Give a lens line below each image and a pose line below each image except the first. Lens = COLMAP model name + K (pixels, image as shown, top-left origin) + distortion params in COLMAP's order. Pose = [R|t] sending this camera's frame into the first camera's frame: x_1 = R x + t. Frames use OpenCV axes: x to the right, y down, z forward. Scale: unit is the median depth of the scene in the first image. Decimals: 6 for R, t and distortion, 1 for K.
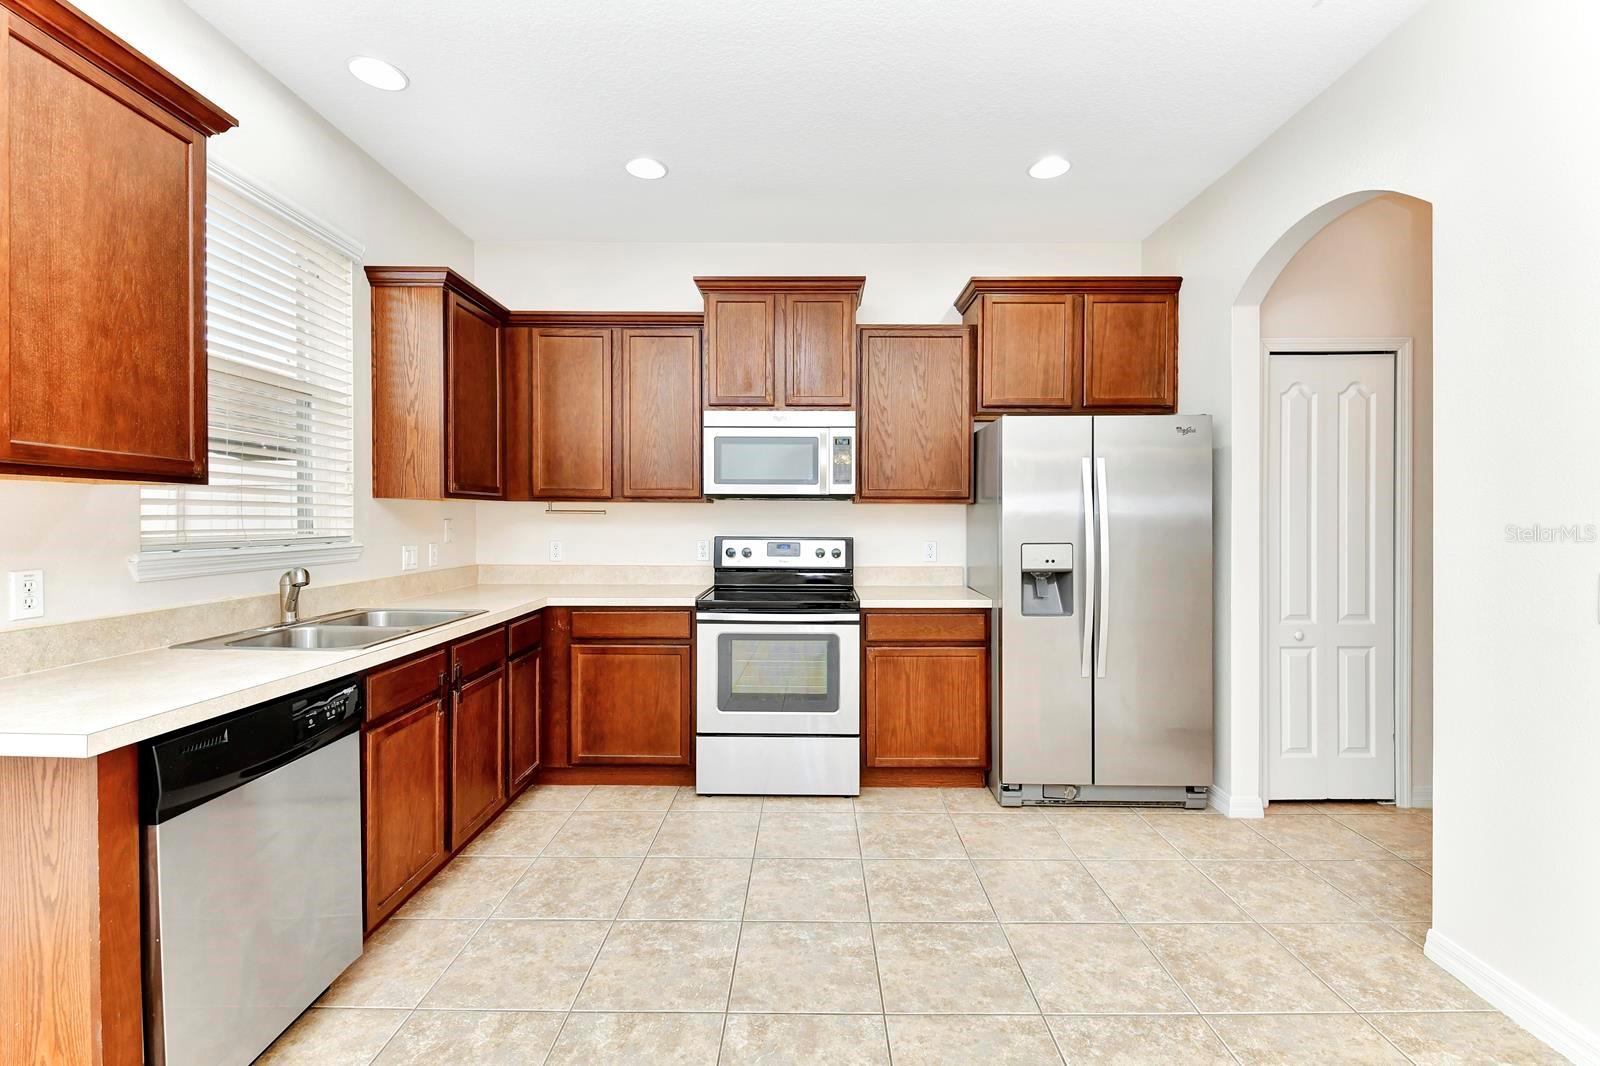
lens RADIAL K [[692.3, 0, 806.2], [0, 692.3, 537.7], [0, 0, 1]] dist [0.008928, -0.007990]
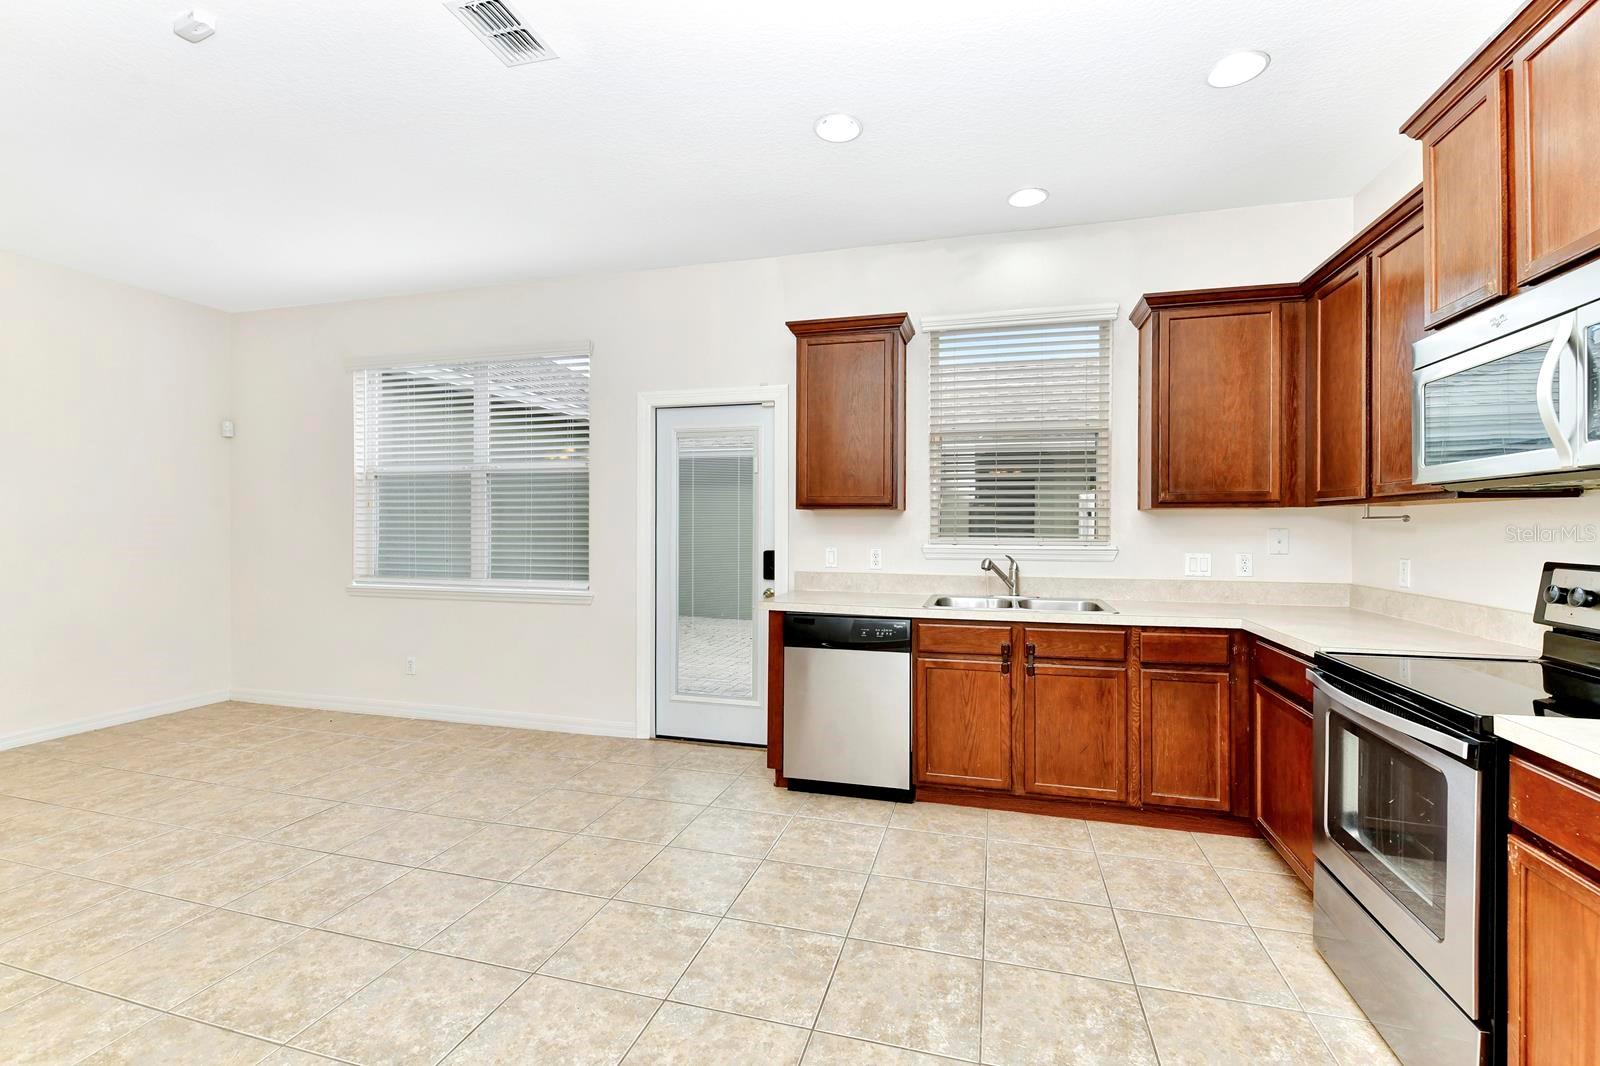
lens RADIAL K [[692.3, 0, 806.2], [0, 692.3, 537.7], [0, 0, 1]] dist [0.008928, -0.007990]
pose [[-0.257973, 0.015497, -0.966028, 0.592121], [-0.029966, 0.999262, 0.024033, -0.018388], [0.965687, 0.035148, -0.257319, 0.685173]]
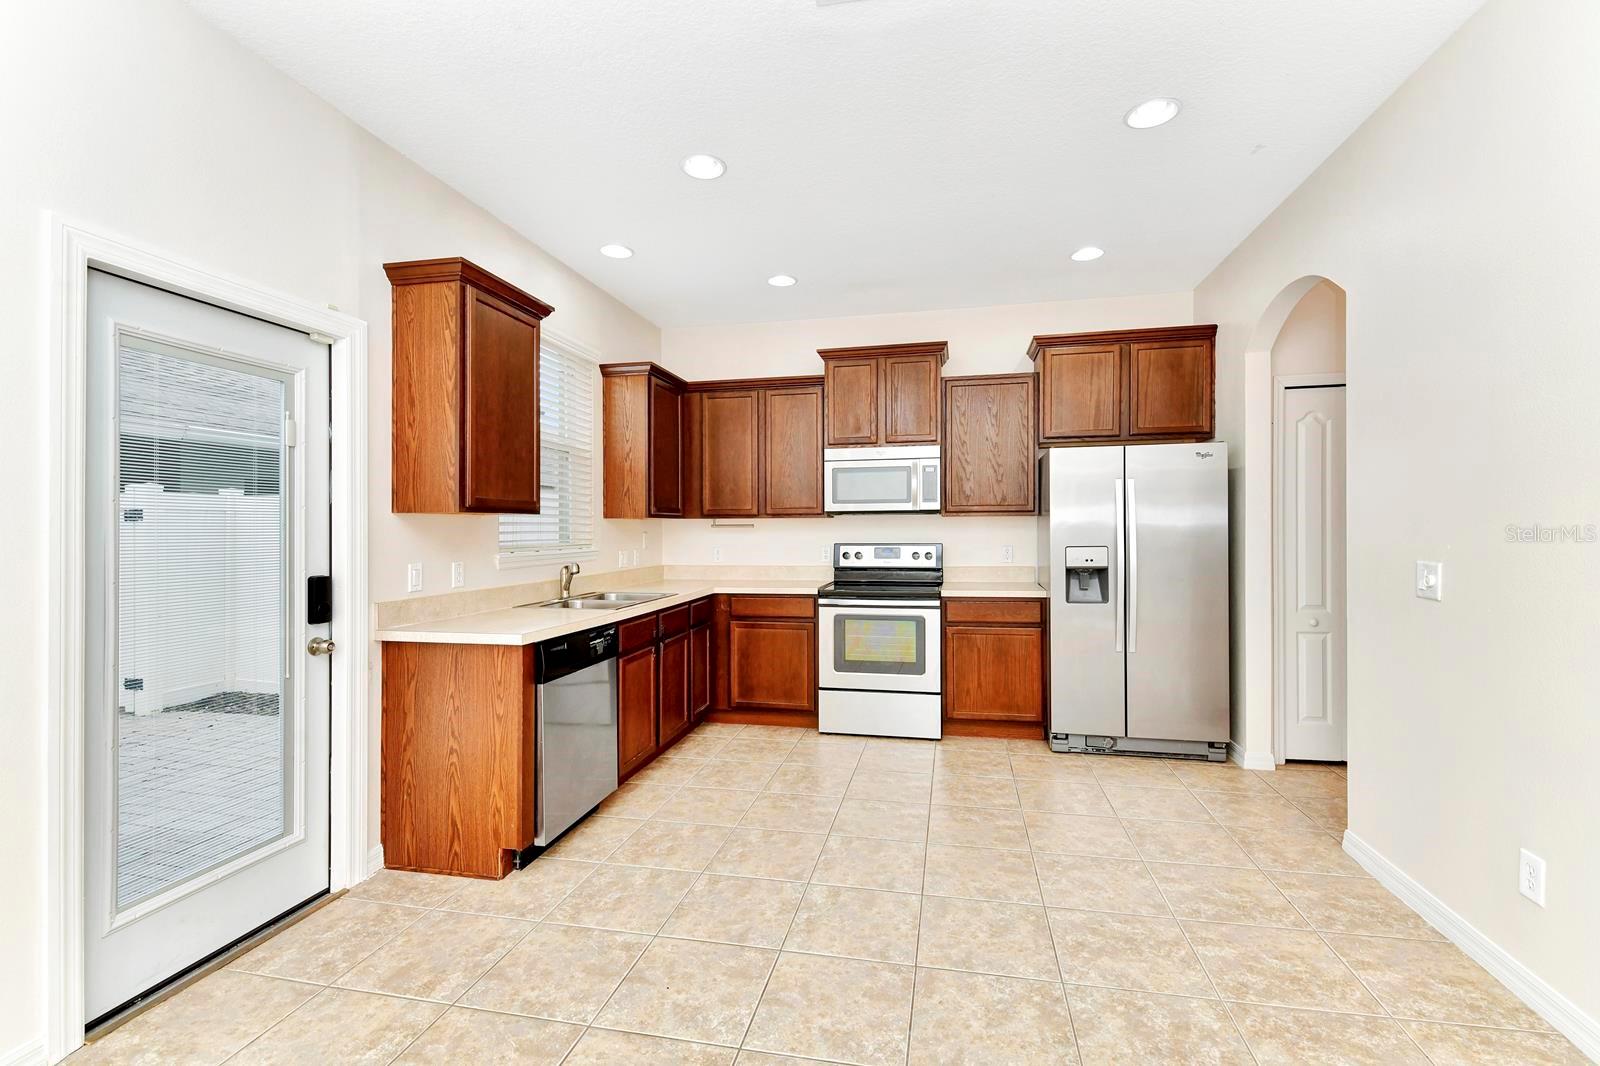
lens RADIAL K [[695.6, 0, 812.1], [0, 695.6, 526.4], [0, 0, 1]] dist [0.002029, -0.009282]
pose [[0.980934, -0.011193, -0.194019, 0.096946], [0.005189, 0.999493, -0.031424, 0.008659], [0.194272, 0.029818, 0.980494, -0.351164]]
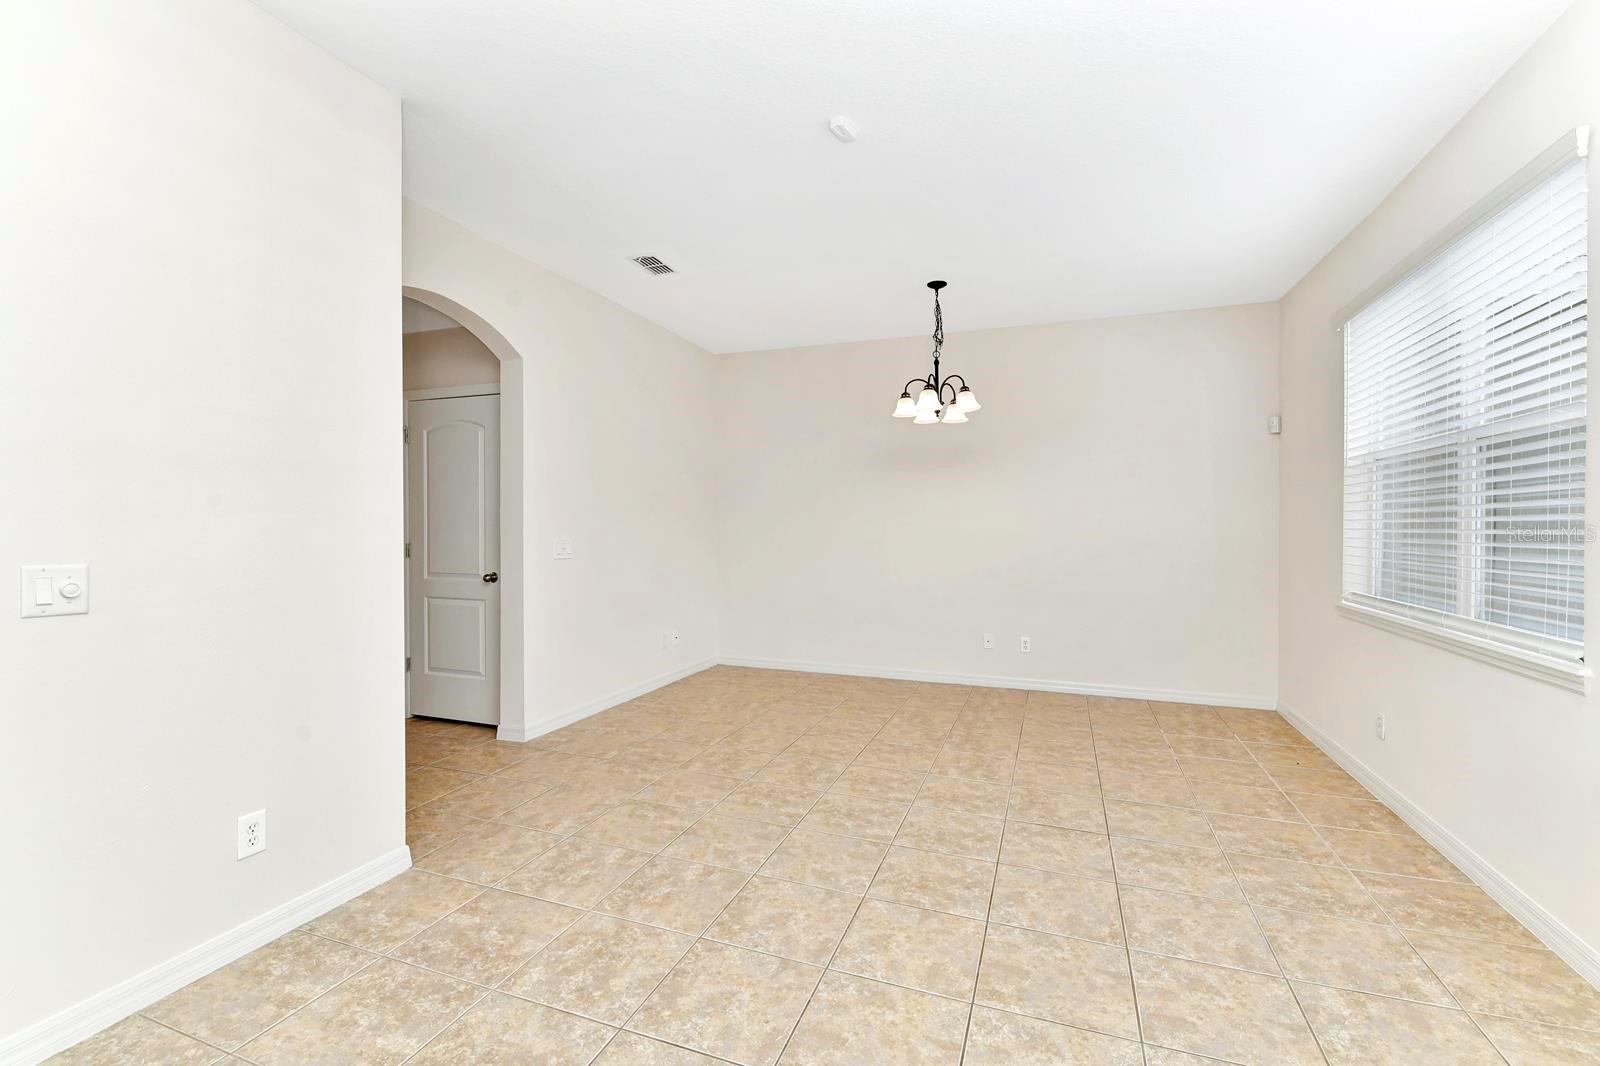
lens RADIAL K [[695.6, 0, 812.1], [0, 695.6, 526.4], [0, 0, 1]] dist [0.002029, -0.009282]
pose [[-0.943850, -0.008400, 0.330267, -0.128330], [0.002266, 0.999489, 0.031896, -0.019102], [-0.330366, 0.030854, -0.943348, 0.754951]]
